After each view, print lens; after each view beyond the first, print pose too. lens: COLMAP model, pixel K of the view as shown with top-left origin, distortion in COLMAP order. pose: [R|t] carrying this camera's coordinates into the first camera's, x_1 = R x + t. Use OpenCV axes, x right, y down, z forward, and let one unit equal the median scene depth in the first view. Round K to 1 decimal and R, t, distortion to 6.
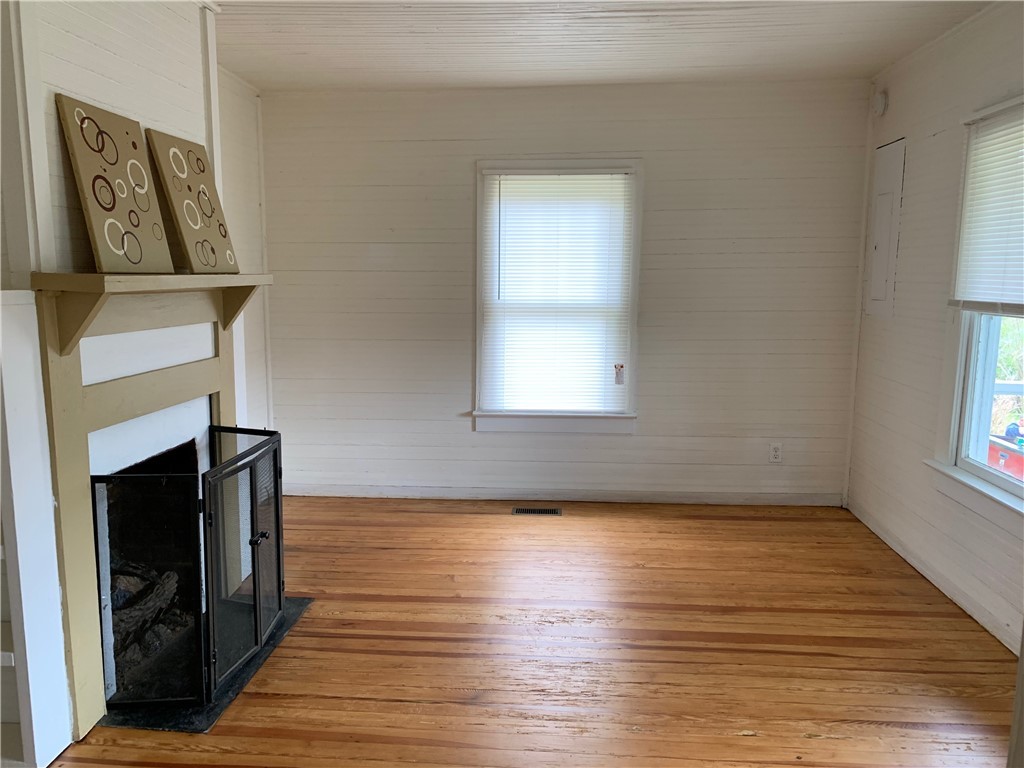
lens RADIAL K [[785.3, 0, 512.0], [0, 785.3, 384.0], [0, 0, 1]] dist [0.072806, -0.061090]
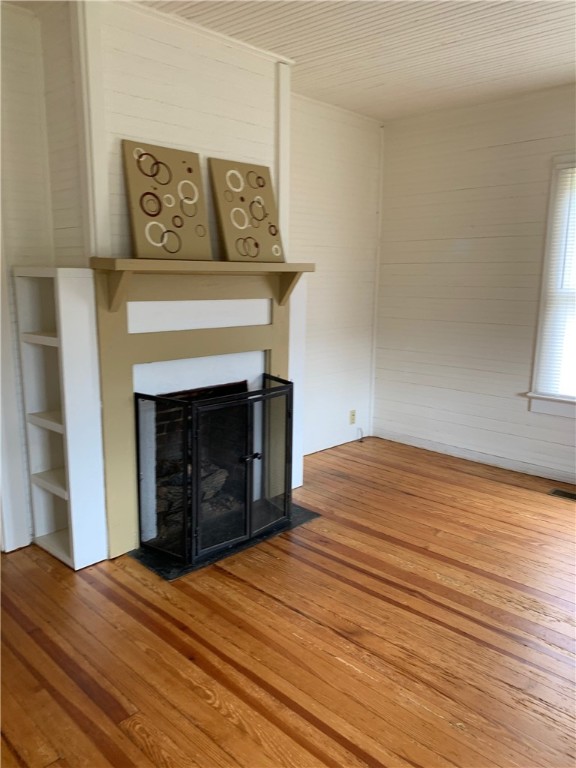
lens RADIAL K [[591.6, 0, 288.0], [0, 591.6, 377.7], [0, 0, 1]] dist [0.101215, -0.187794]
pose [[0.773123, 0.114555, -0.623825, 0.316714], [-0.094247, 0.993384, 0.065615, -0.012759], [0.627215, 0.008065, 0.778805, 0.230250]]
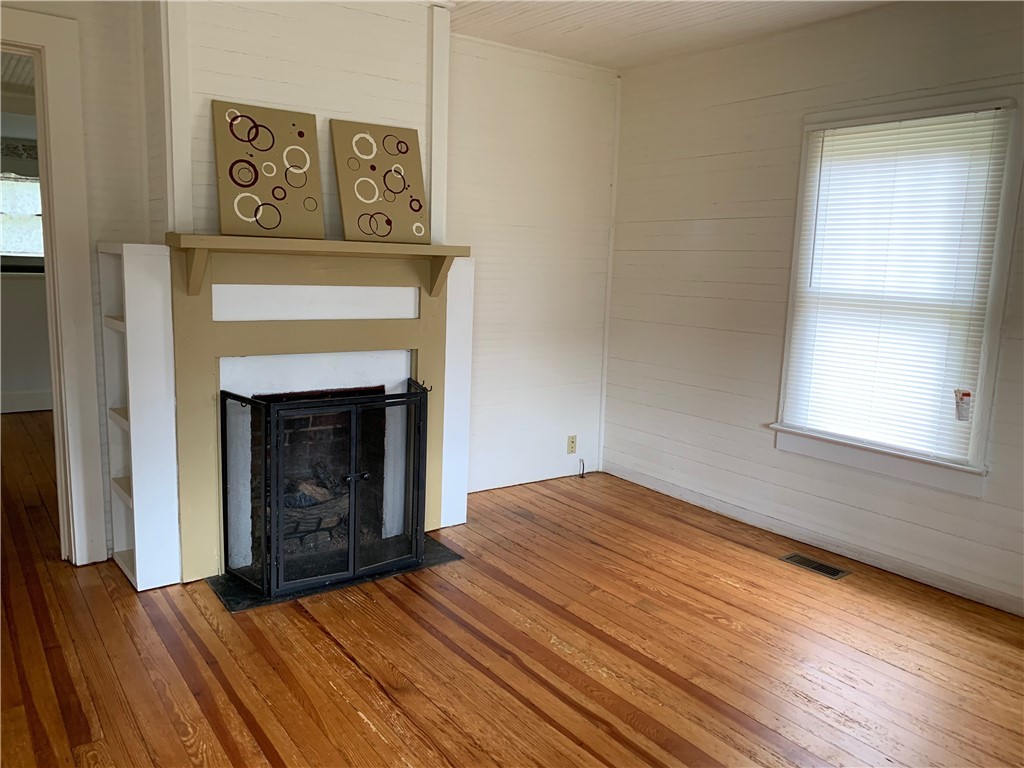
lens RADIAL K [[791.8, 0, 514.4], [0, 791.8, 369.8], [0, 0, 1]] dist [0.082719, -0.113780]
pose [[0.655332, 0.126267, -0.744712, 0.591481], [-0.135060, 0.989628, 0.048943, -0.037202], [0.743168, 0.068507, 0.665589, 0.375460]]
